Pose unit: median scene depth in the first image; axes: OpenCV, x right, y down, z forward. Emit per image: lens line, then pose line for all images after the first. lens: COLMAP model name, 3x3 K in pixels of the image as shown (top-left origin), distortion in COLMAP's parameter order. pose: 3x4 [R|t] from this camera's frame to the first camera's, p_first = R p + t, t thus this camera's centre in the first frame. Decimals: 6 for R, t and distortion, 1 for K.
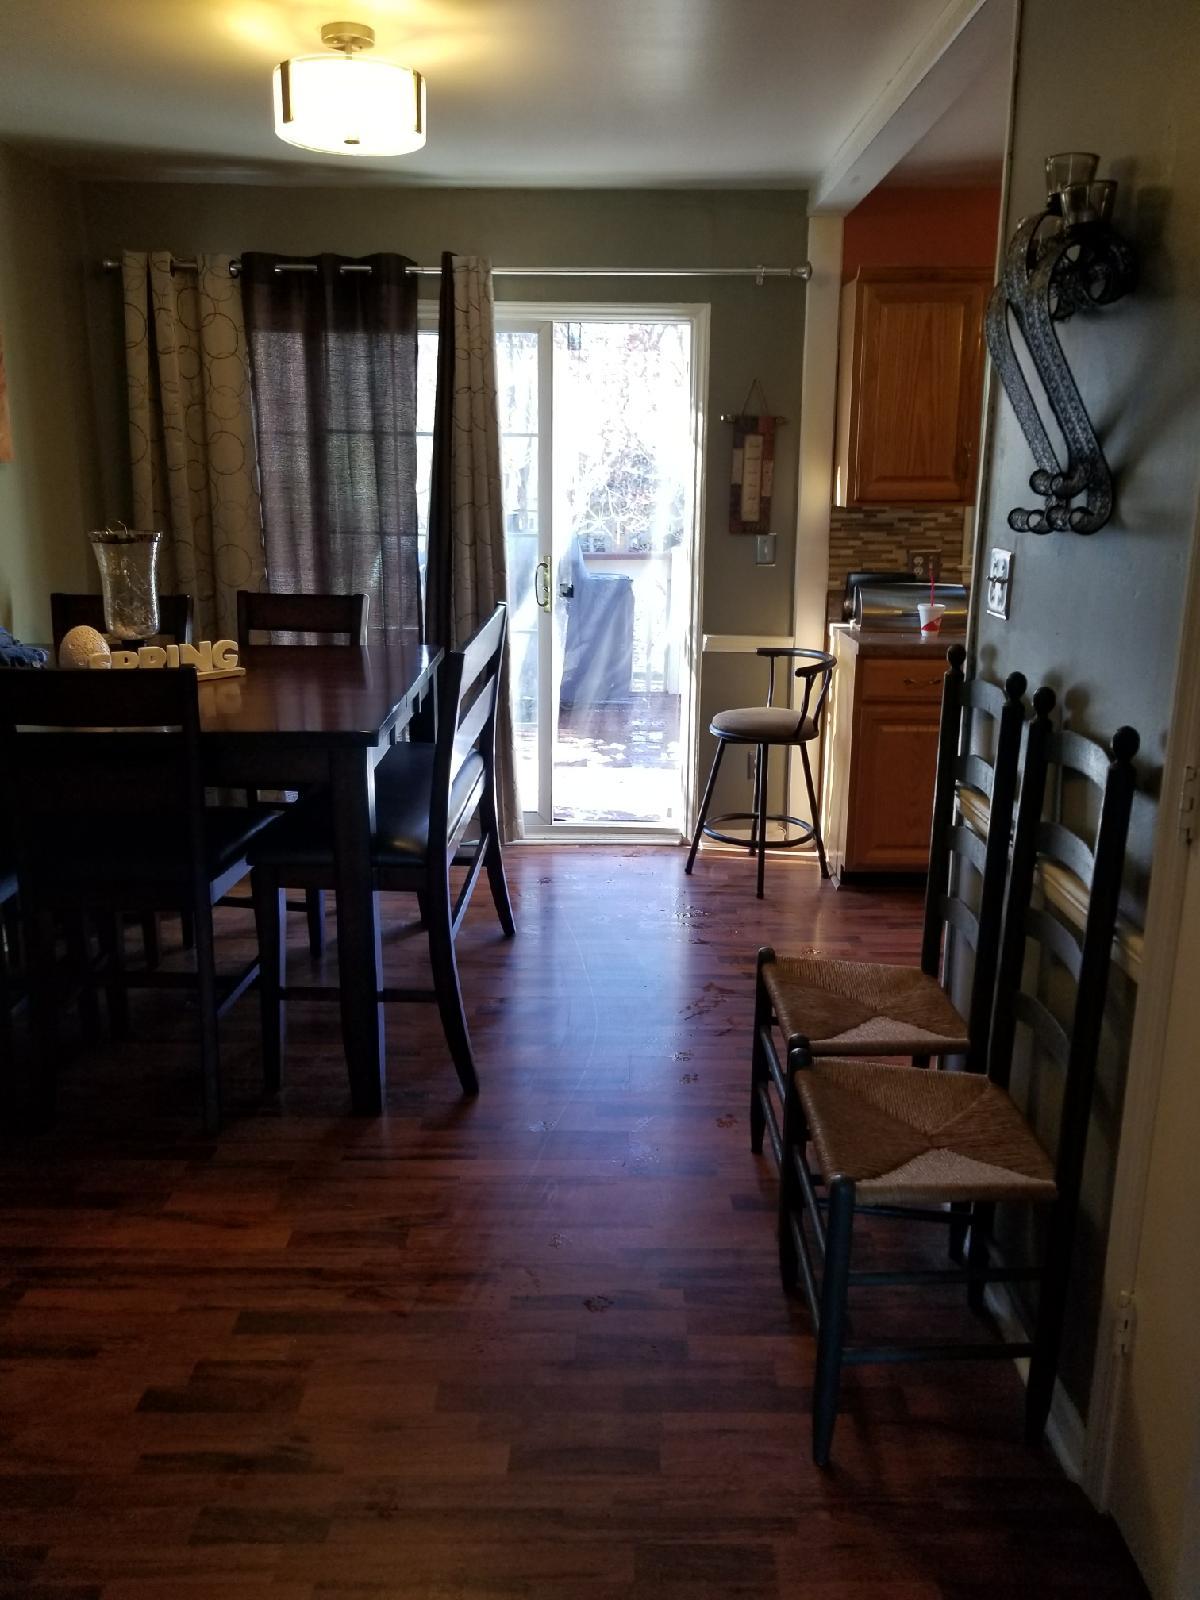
lens RADIAL K [[1297.9, 0, 600.0], [0, 1297.9, 801.4], [0, 0, 1]] dist [0.019647, 0.003316]
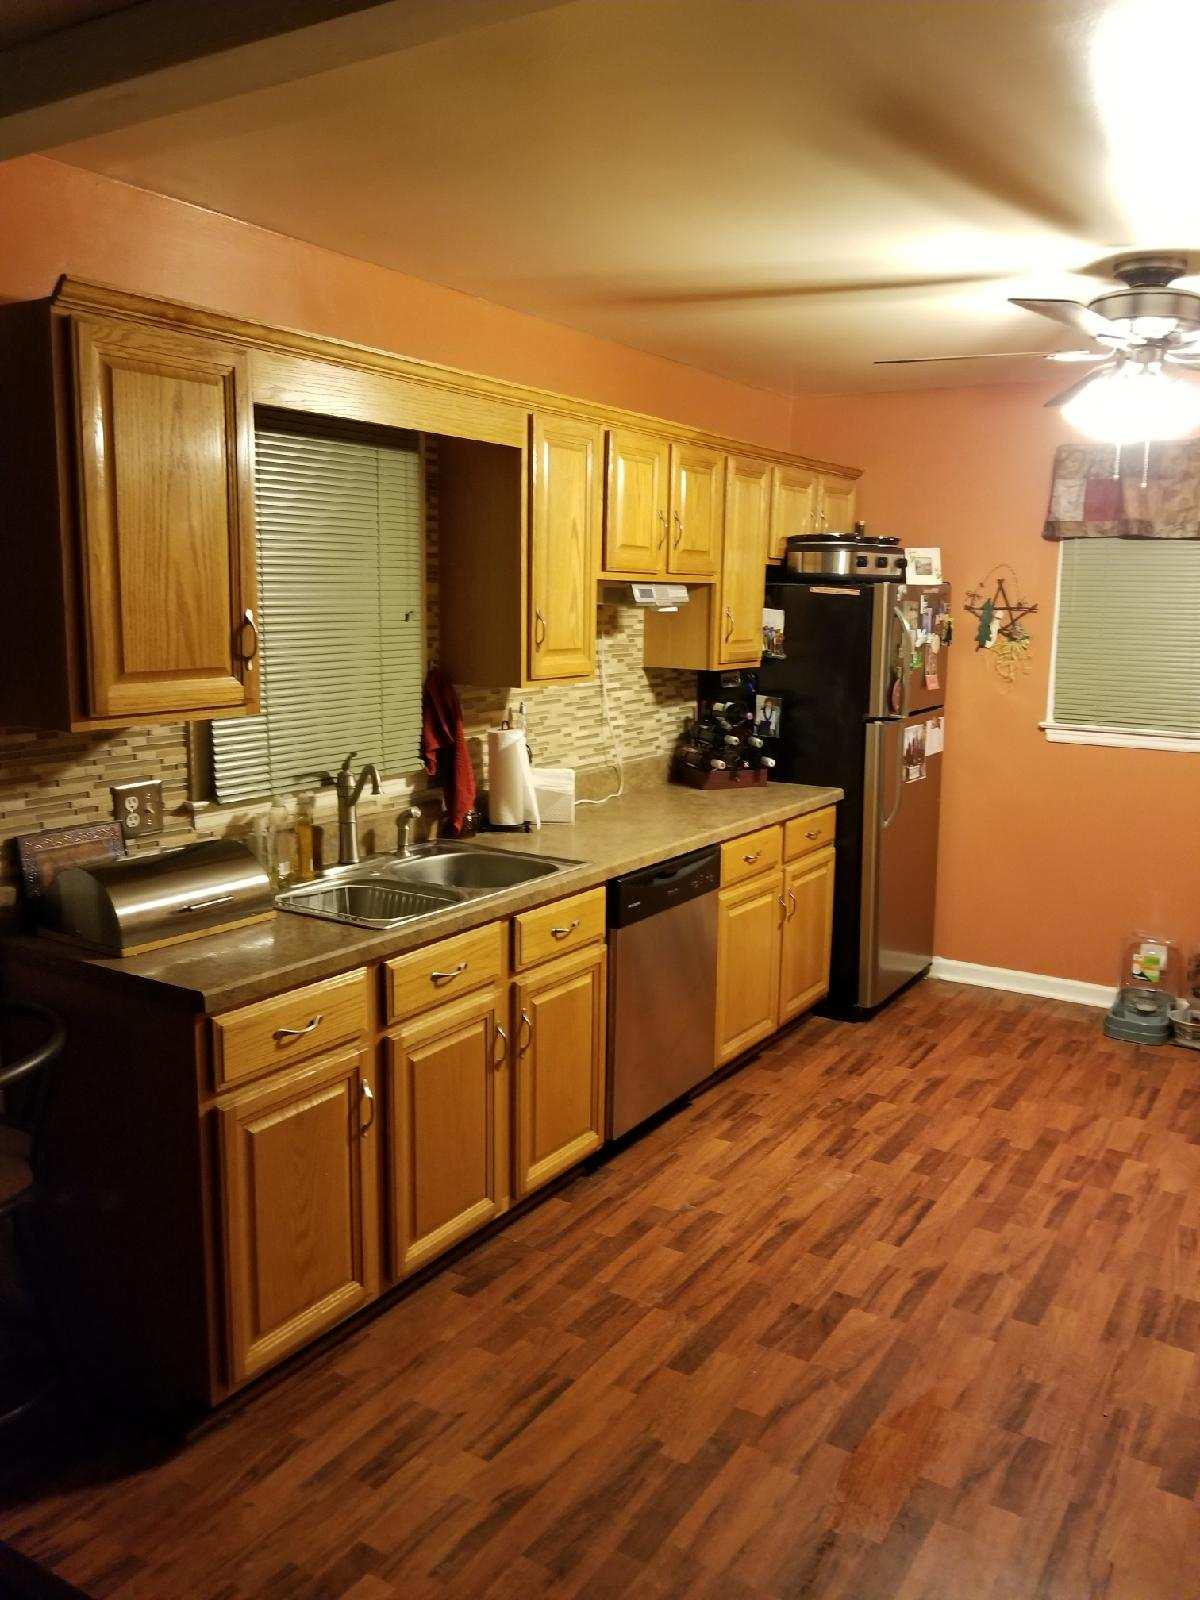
lens RADIAL K [[1297.9, 0, 600.0], [0, 1297.9, 798.7], [0, 0, 1]] dist [0.019647, 0.003316]
pose [[0.526981, -0.131122, 0.839701, -0.132589], [0.194624, 0.980390, 0.030949, -0.165118], [-0.827293, 0.147116, 0.542166, 0.514341]]
